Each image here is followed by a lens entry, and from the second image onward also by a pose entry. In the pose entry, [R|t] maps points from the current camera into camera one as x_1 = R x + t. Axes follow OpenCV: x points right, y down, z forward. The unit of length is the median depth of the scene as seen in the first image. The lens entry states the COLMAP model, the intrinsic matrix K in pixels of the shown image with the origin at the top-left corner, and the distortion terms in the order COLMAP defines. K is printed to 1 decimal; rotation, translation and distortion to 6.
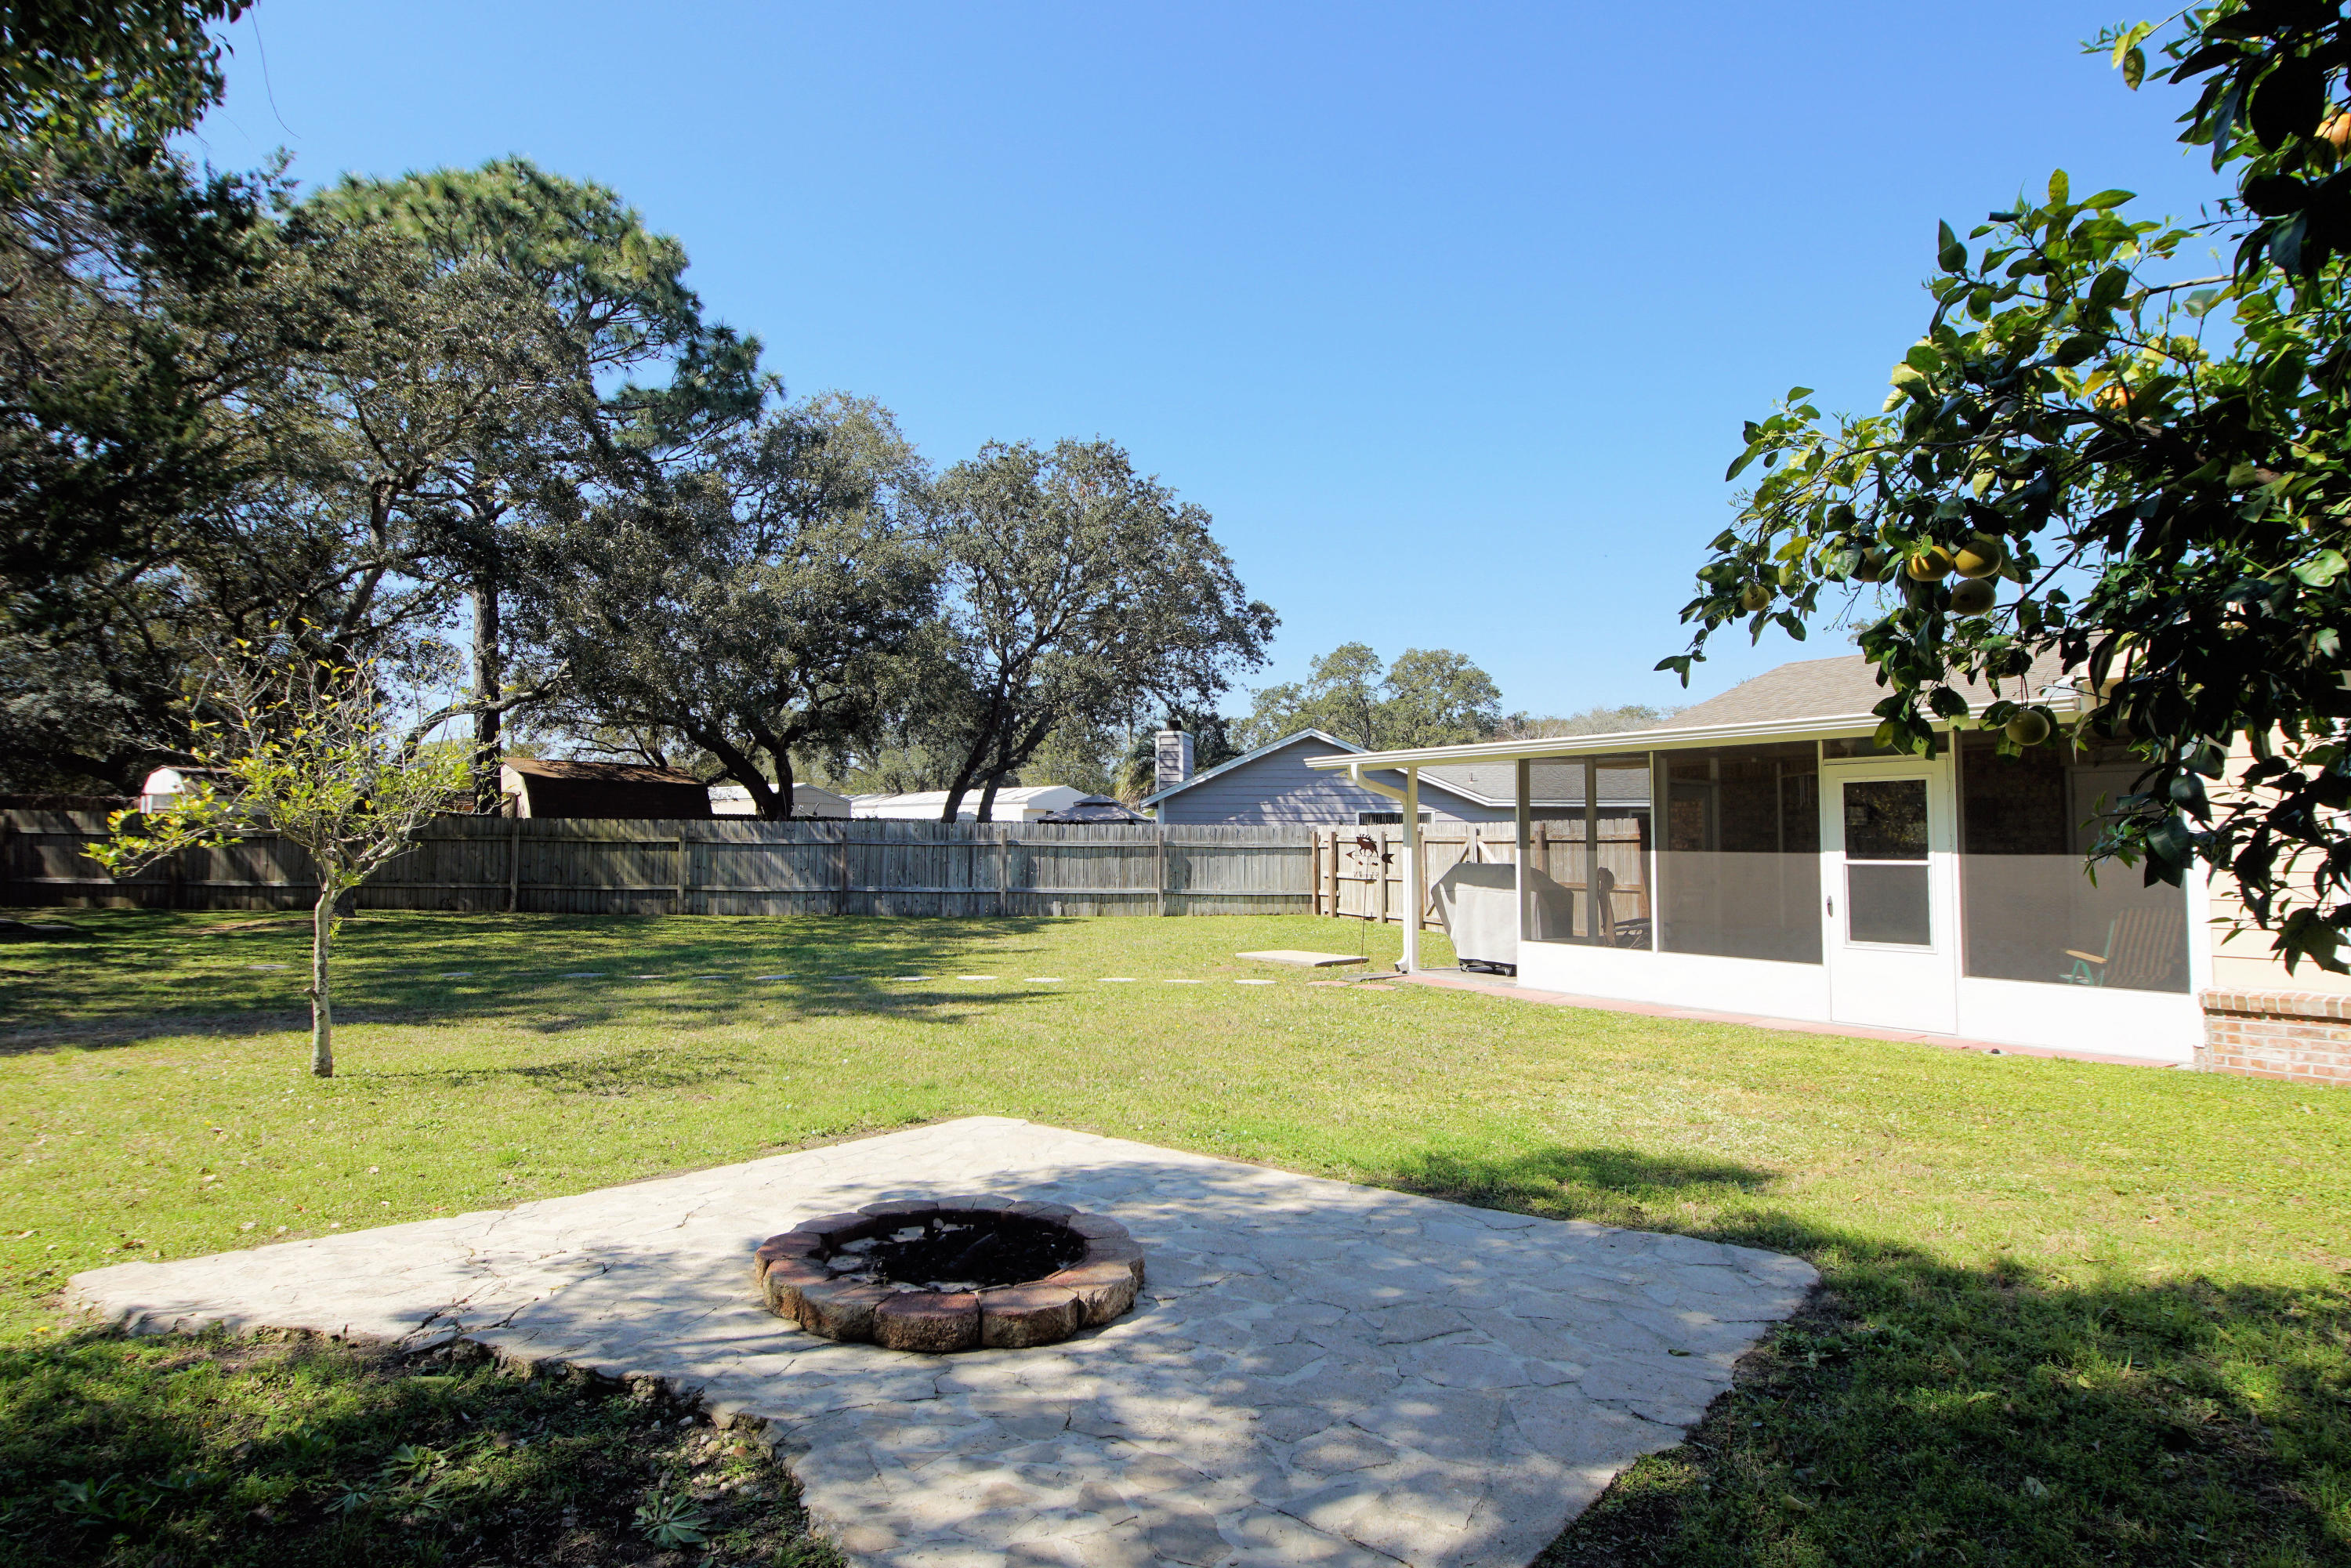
lens RADIAL K [[1265.9, 0, 1163.5], [0, 1265.9, 778.6], [0, 0, 1]] dist [0.023209, -0.004356]
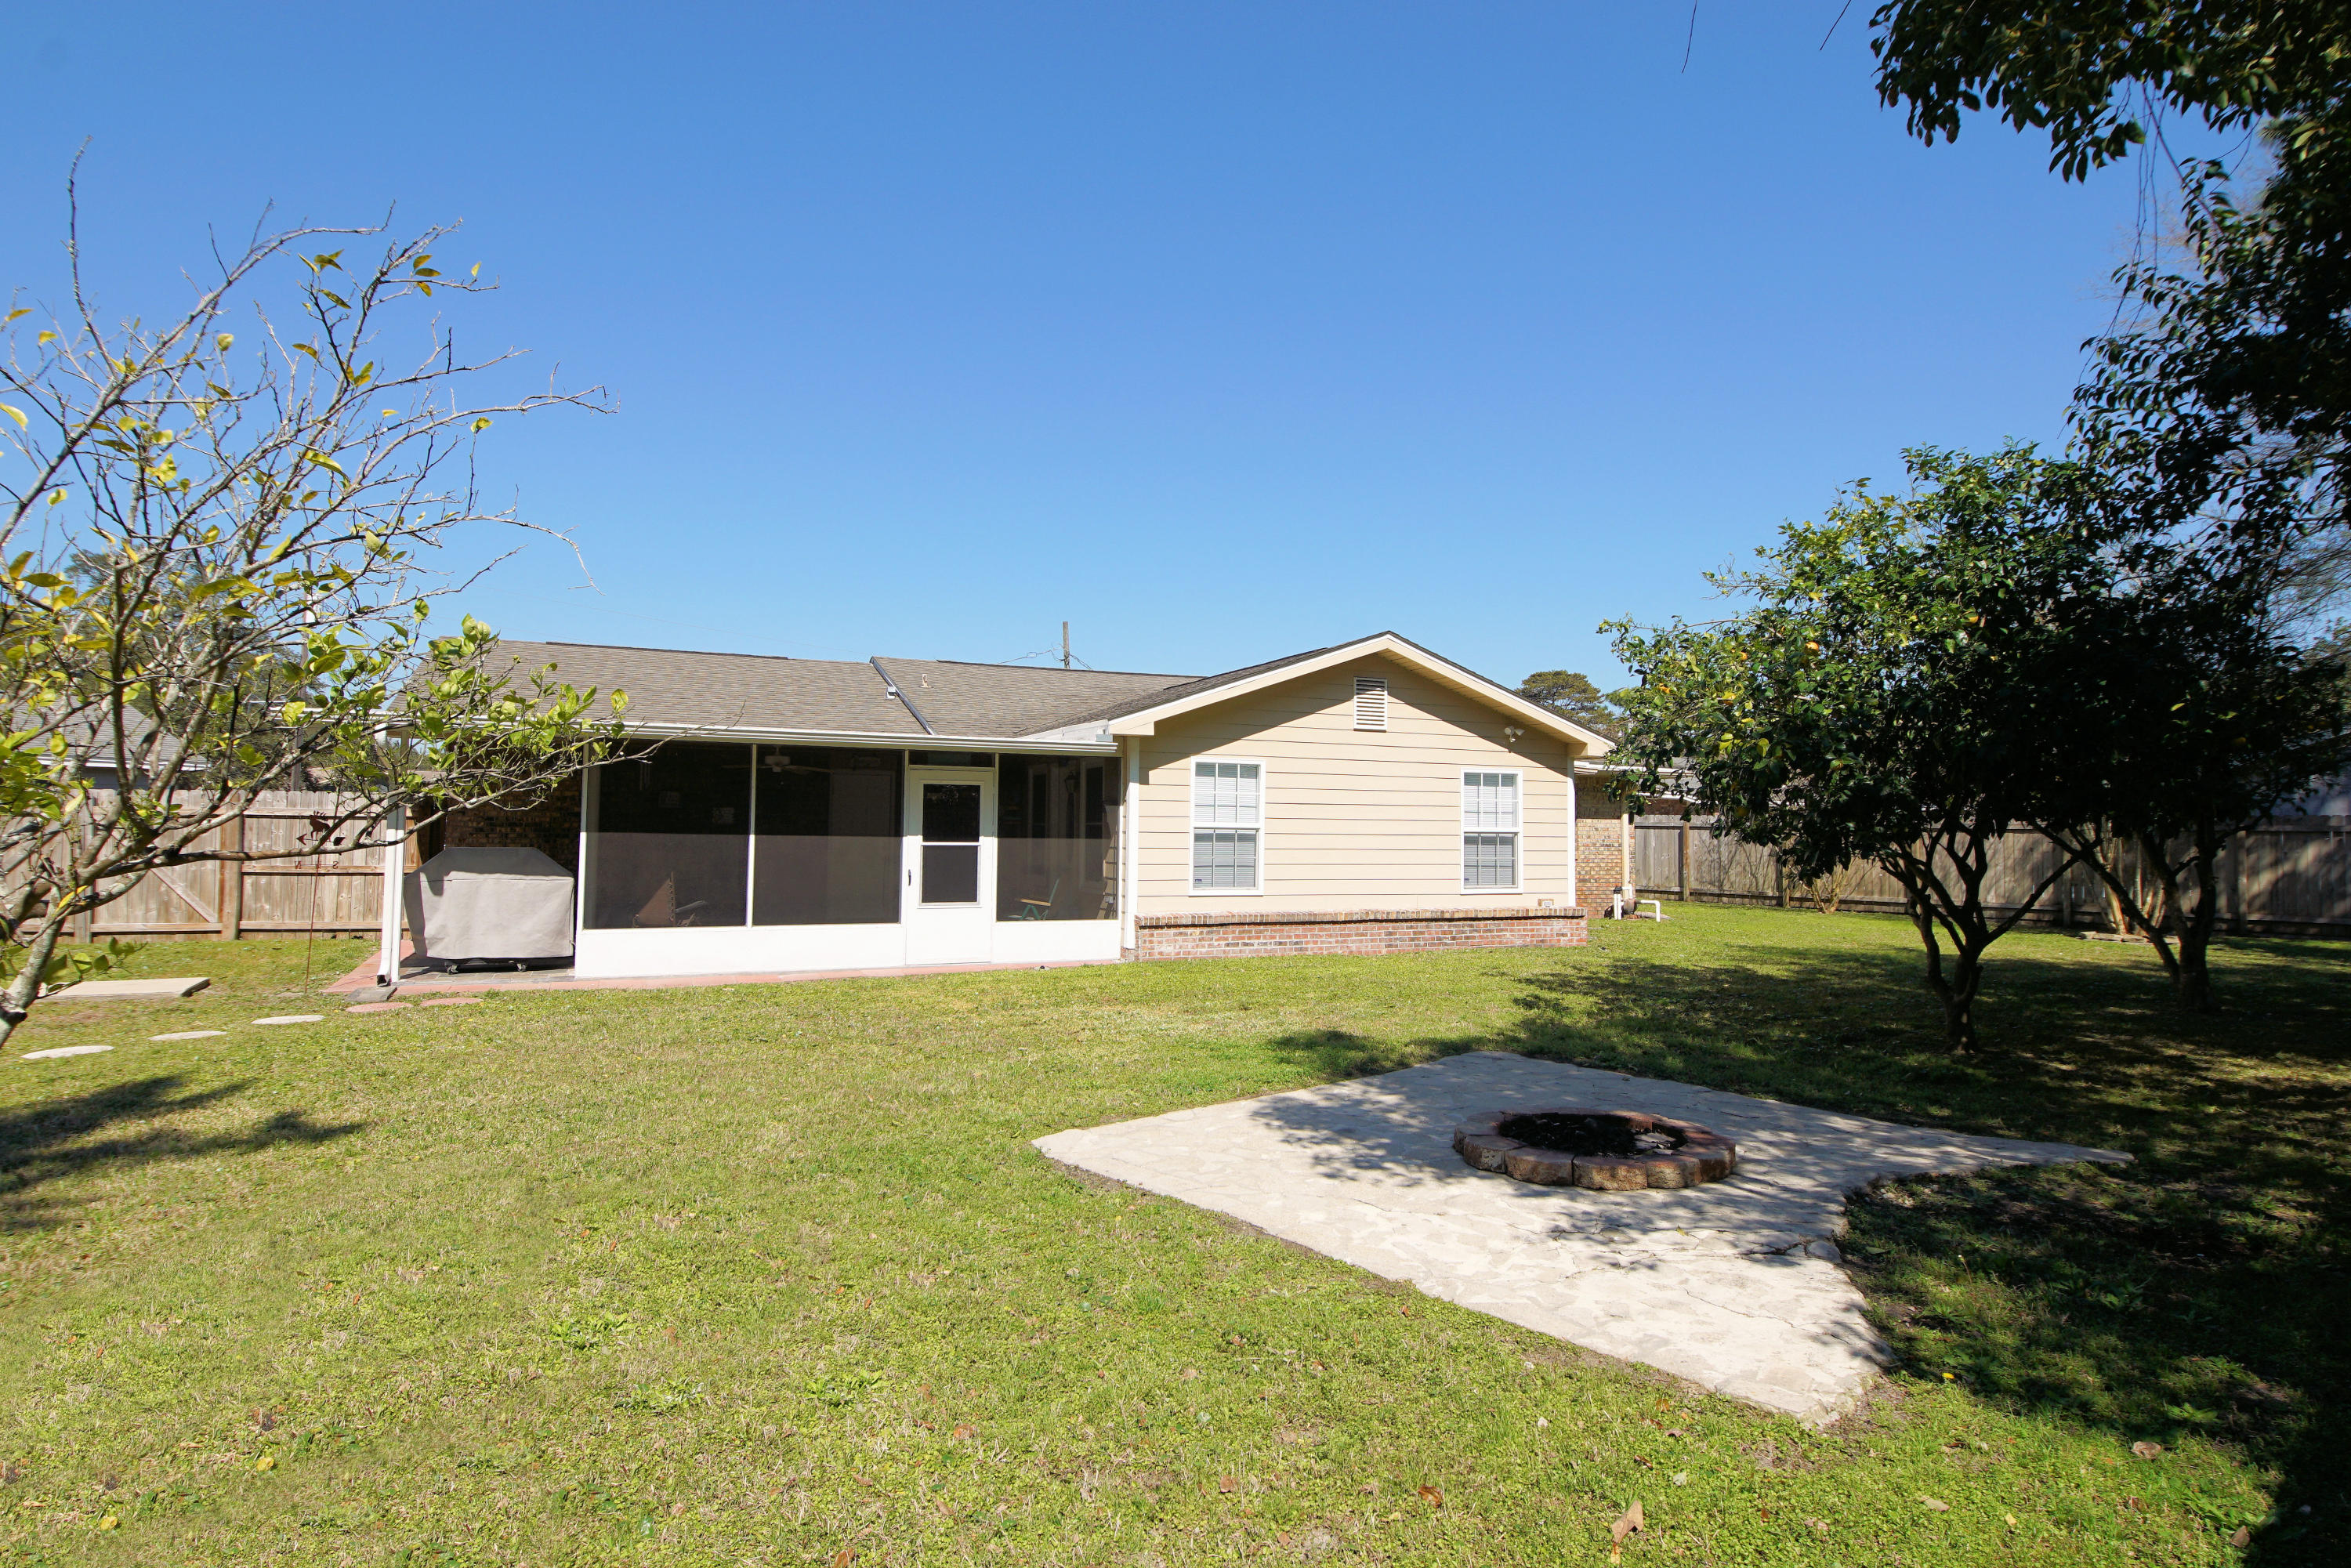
lens RADIAL K [[1265.9, 0, 1152.8], [0, 1265.9, 789.6], [0, 0, 1]] dist [0.023209, -0.004356]
pose [[0.197384, 0.029507, 0.979882, -0.294637], [-0.063304, 0.997844, -0.017296, 0.007360], [-0.978280, -0.058616, 0.198827, 0.215871]]
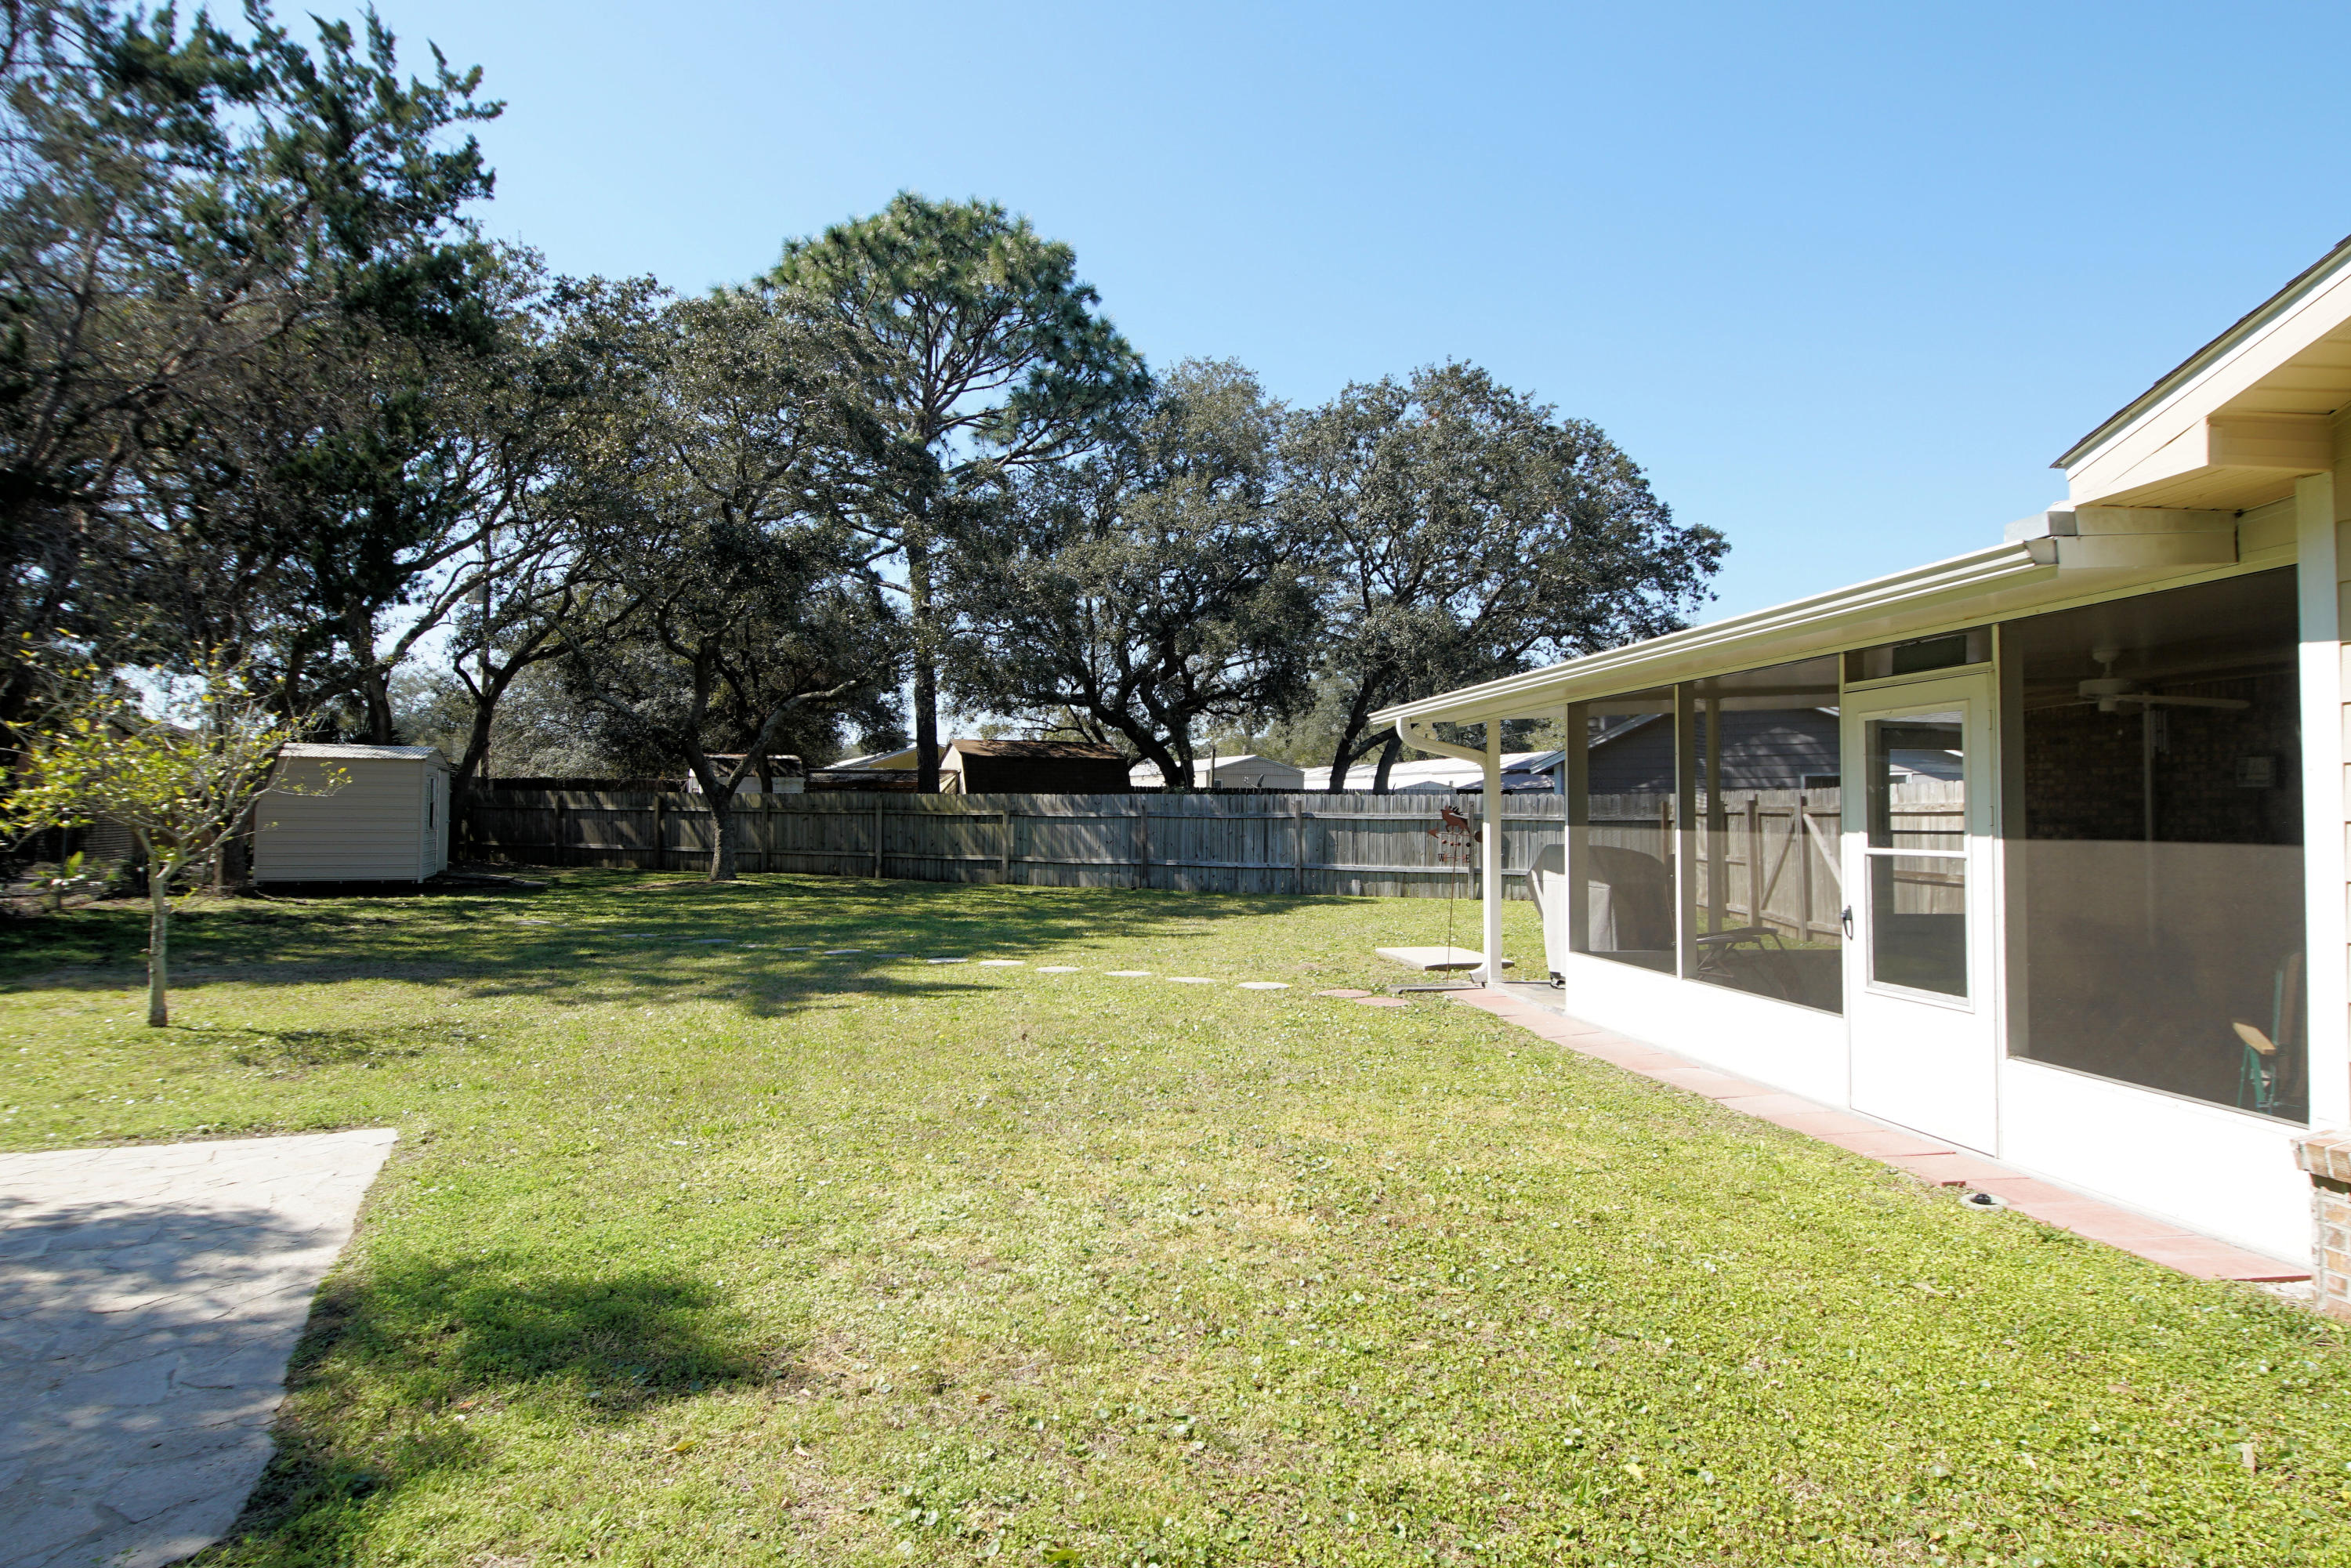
lens RADIAL K [[1265.9, 0, 1170.7], [0, 1265.9, 791.6], [0, 0, 1]] dist [0.023209, -0.004356]
pose [[0.888237, -0.011018, -0.459253, 0.219282], [0.026453, 0.999280, 0.027187, 0.005153], [0.458623, -0.036297, 0.887889, 0.131230]]
